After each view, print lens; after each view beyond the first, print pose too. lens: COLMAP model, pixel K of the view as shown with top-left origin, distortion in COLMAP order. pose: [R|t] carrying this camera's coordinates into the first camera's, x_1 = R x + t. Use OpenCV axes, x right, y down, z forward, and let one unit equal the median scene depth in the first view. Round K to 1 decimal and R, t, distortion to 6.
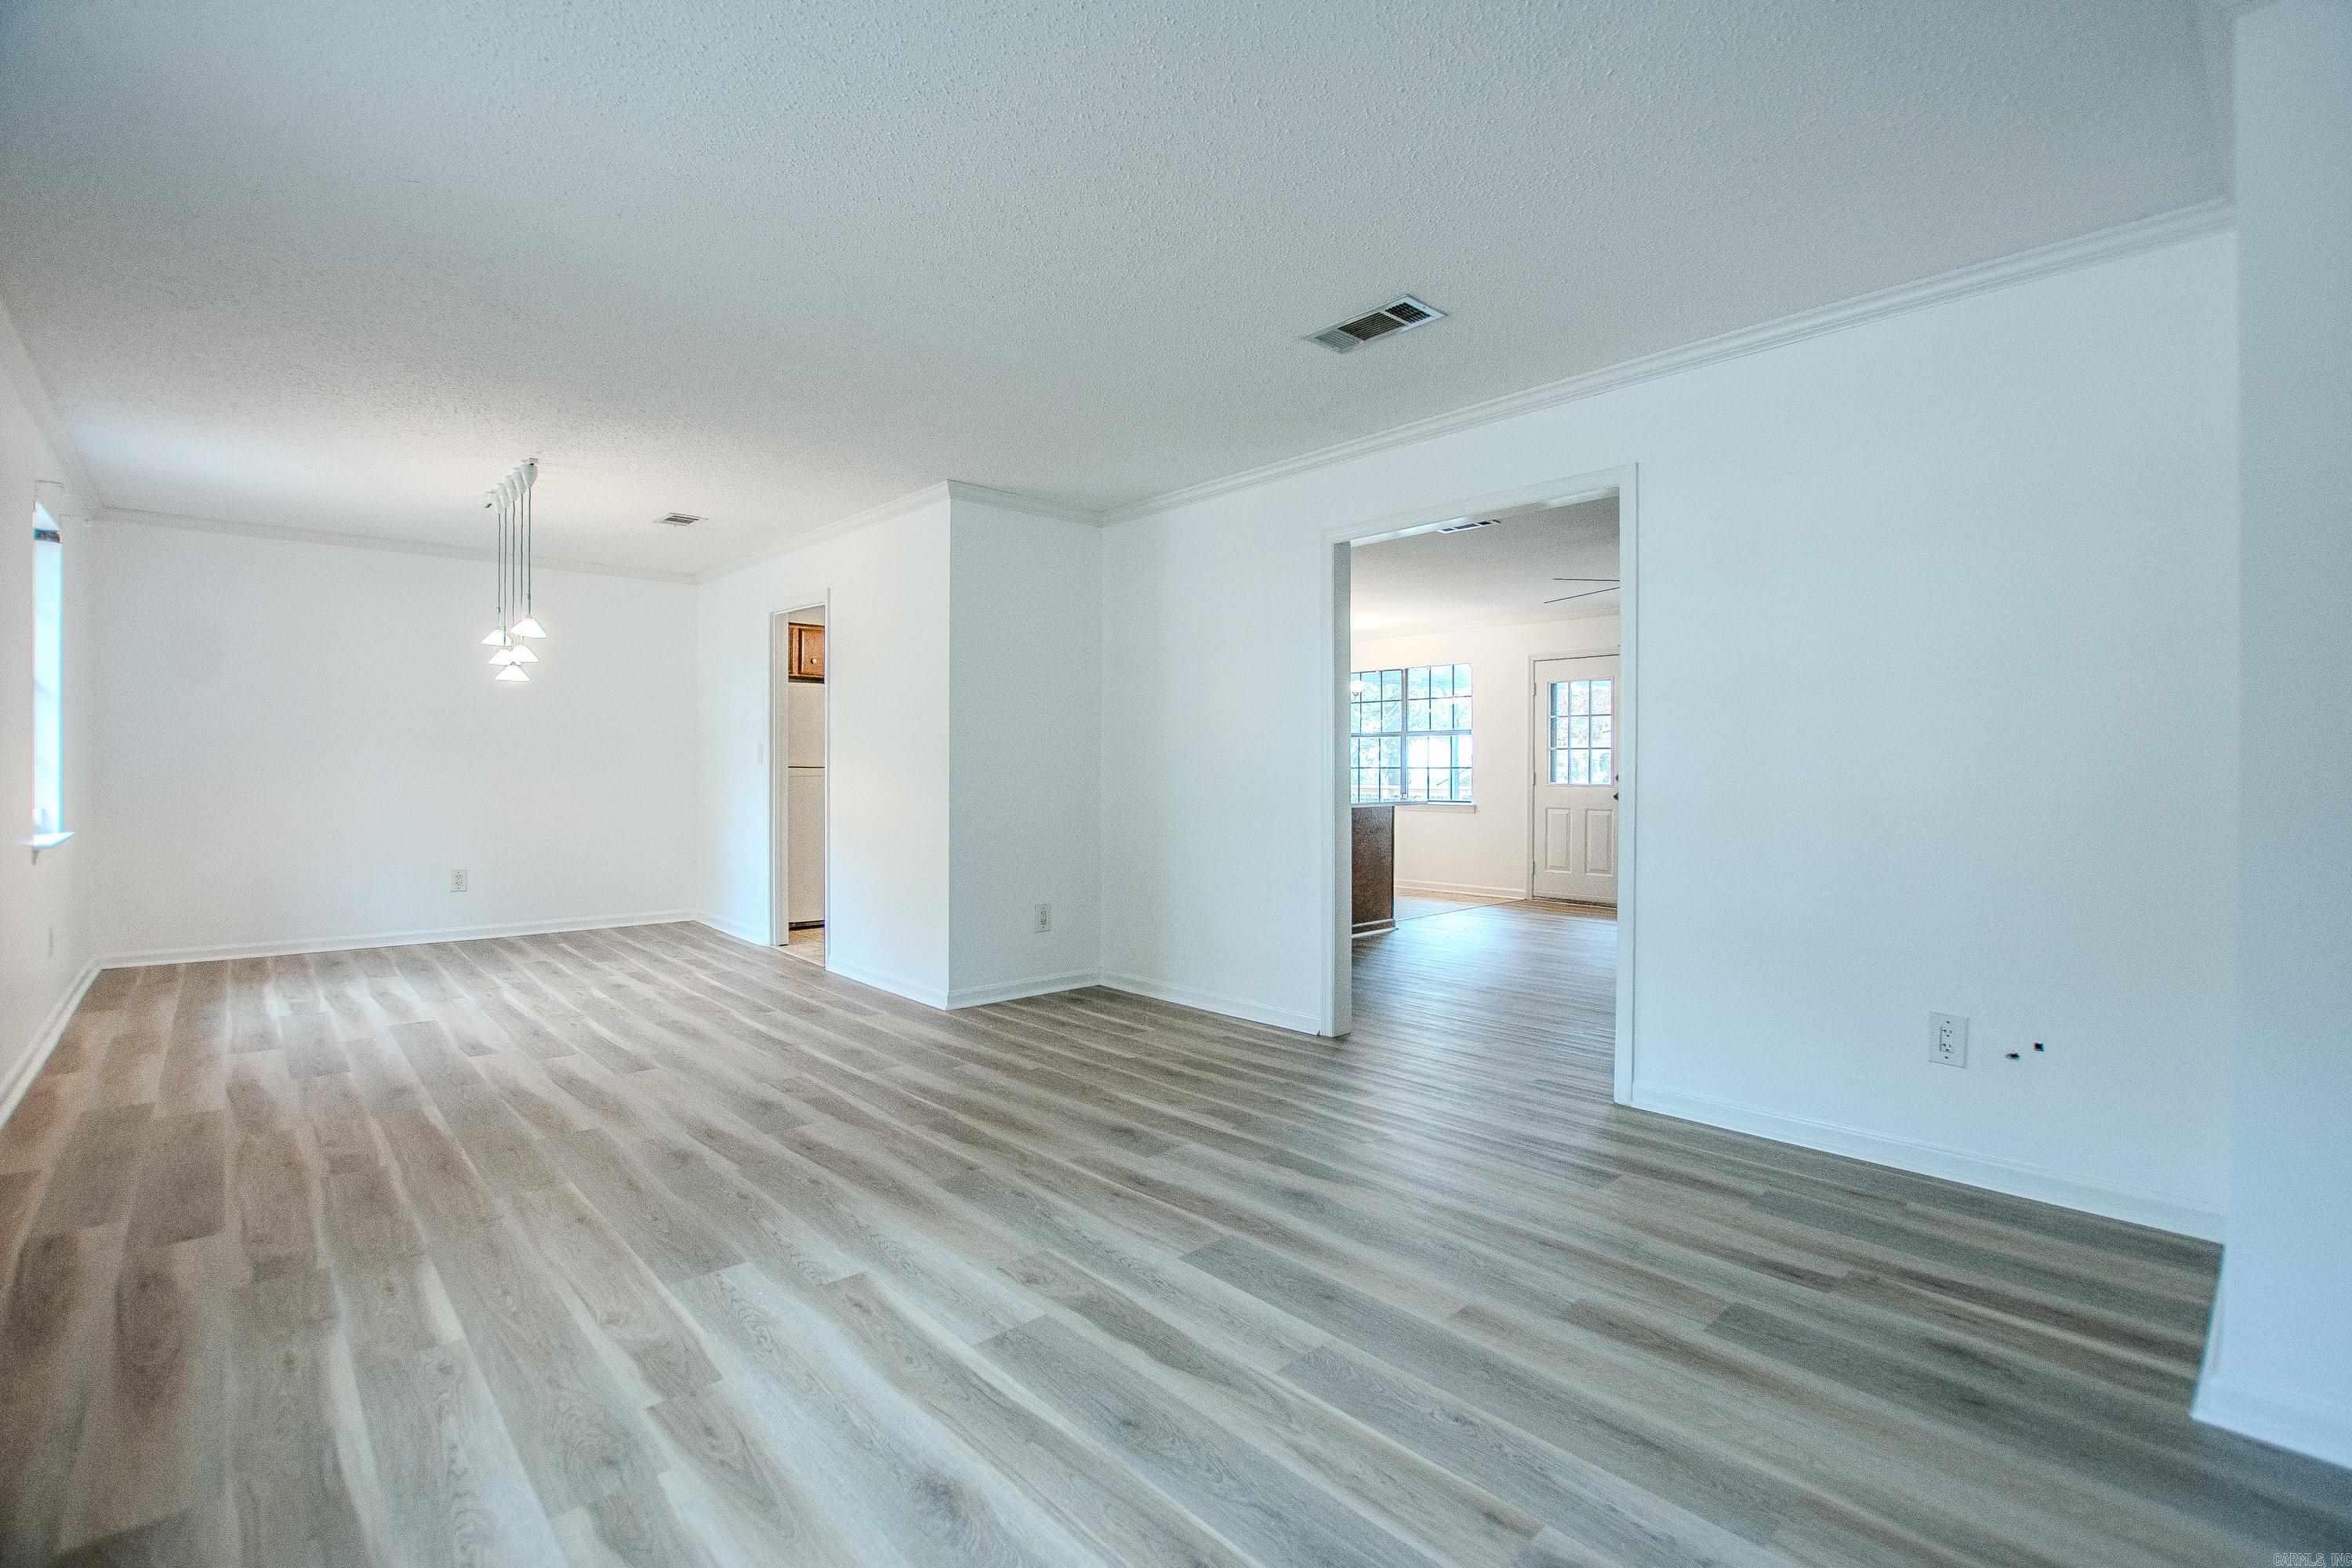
lens RADIAL K [[1045.7, 0, 1169.2], [0, 1045.7, 779.8], [0, 0, 1]] dist [-0.028817, 0.002037]
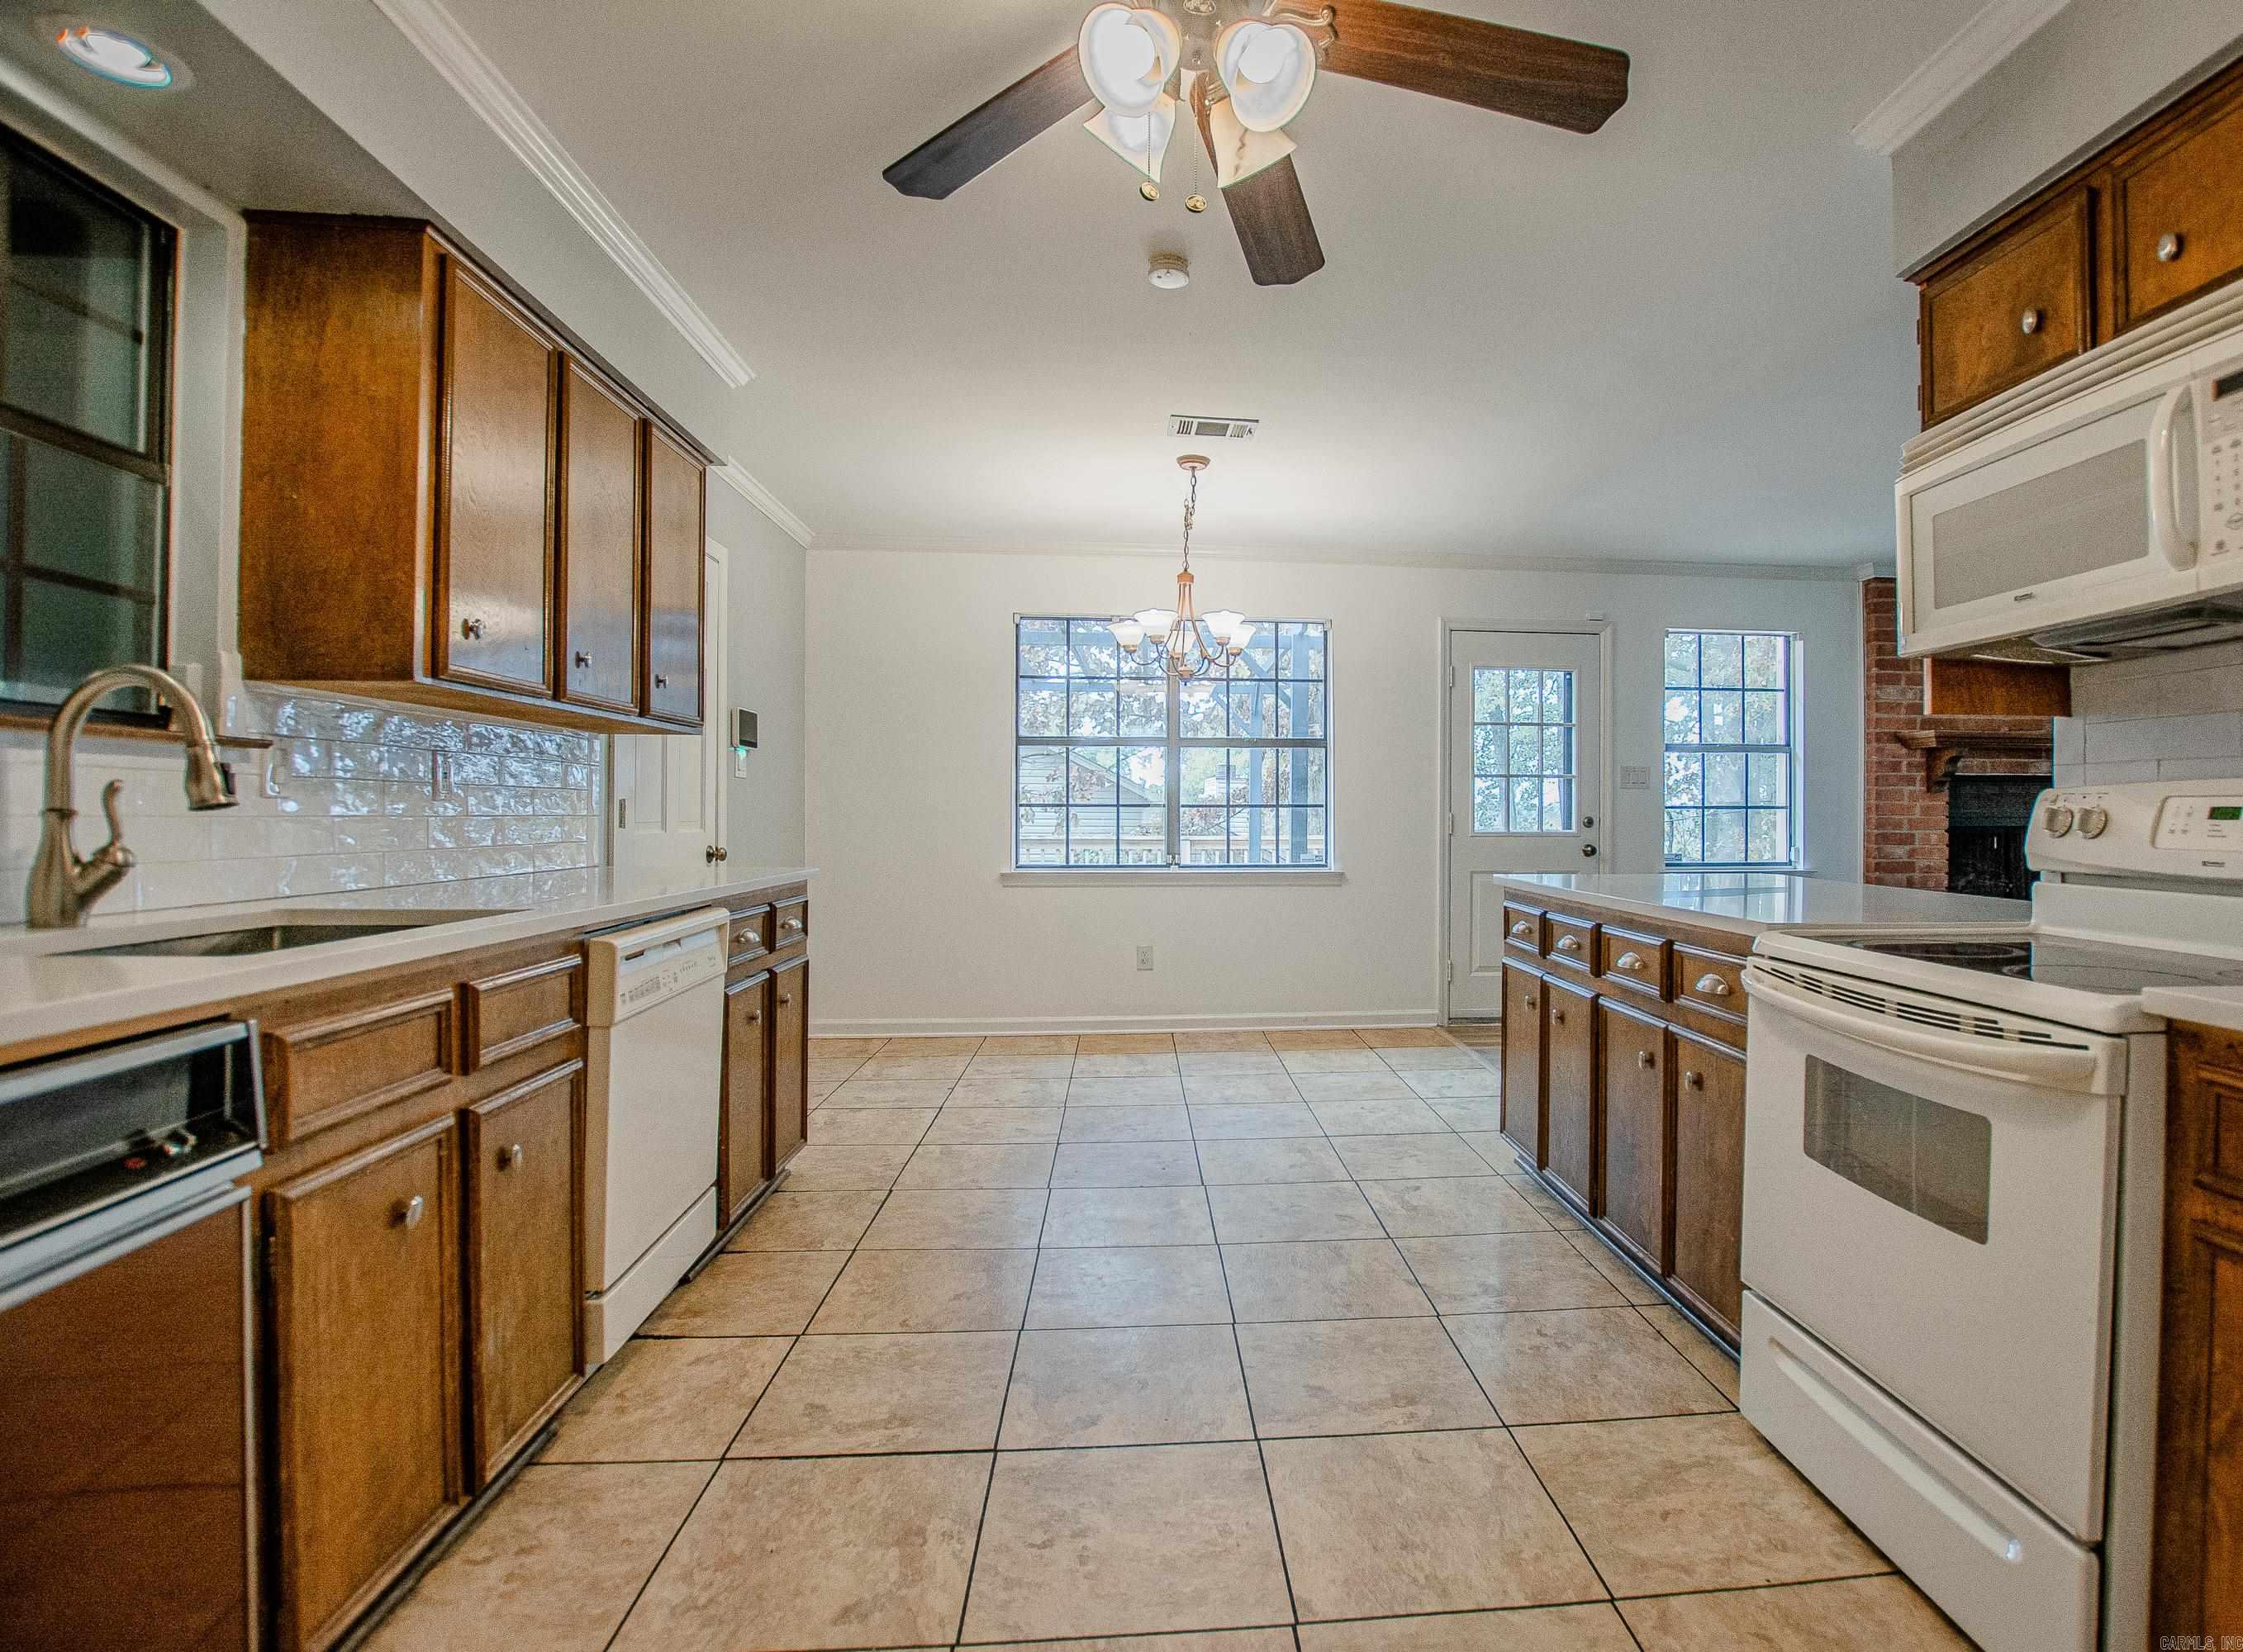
lens RADIAL K [[1111.0, 0, 1250.9], [0, 1111.0, 817.1], [0, 0, 1]] dist [-0.034348, 0.002632]
pose [[0.604735, -0.002821, 0.796422, -0.629340], [0.004012, 0.999992, 0.000497, -0.017044], [-0.796417, 0.002895, 0.604741, 1.919045]]
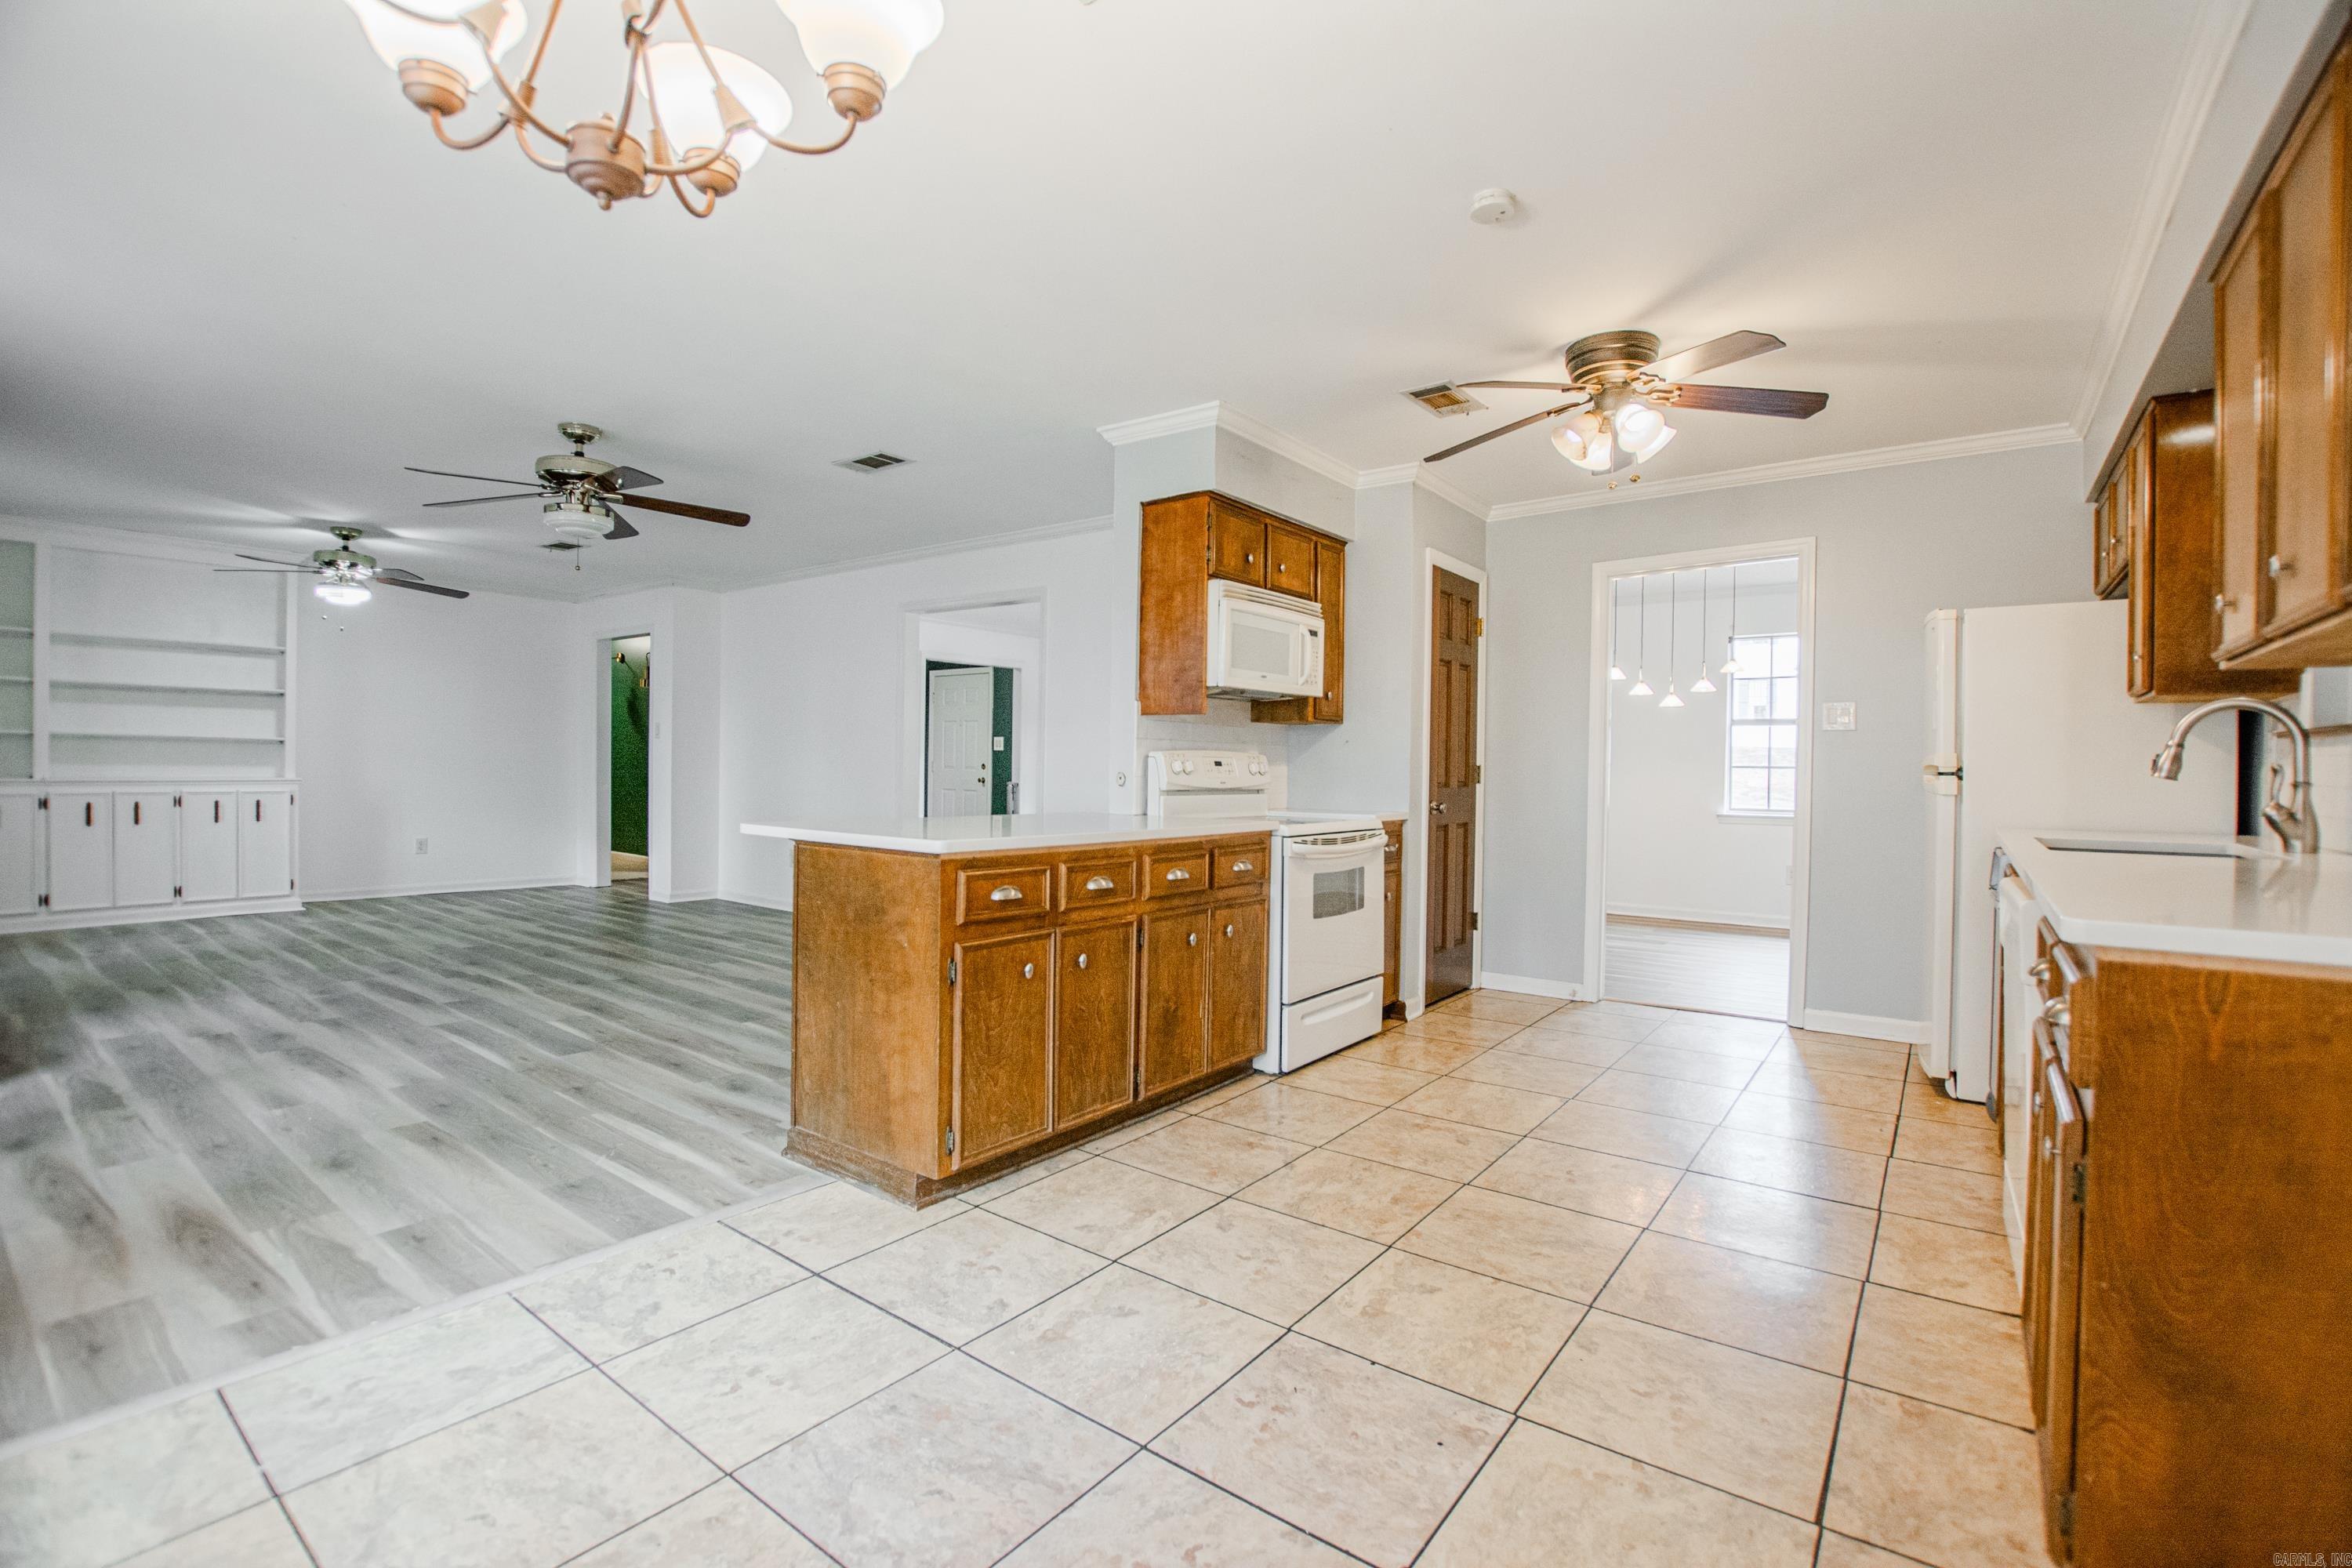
lens RADIAL K [[1045.7, 0, 1173.2], [0, 1045.7, 765.6], [0, 0, 1]] dist [-0.028817, 0.002037]
pose [[-0.987503, -0.017084, -0.156674, 0.320165], [-0.018692, 0.999787, 0.008798, -0.026242], [0.156490, 0.011617, -0.987611, 3.167497]]
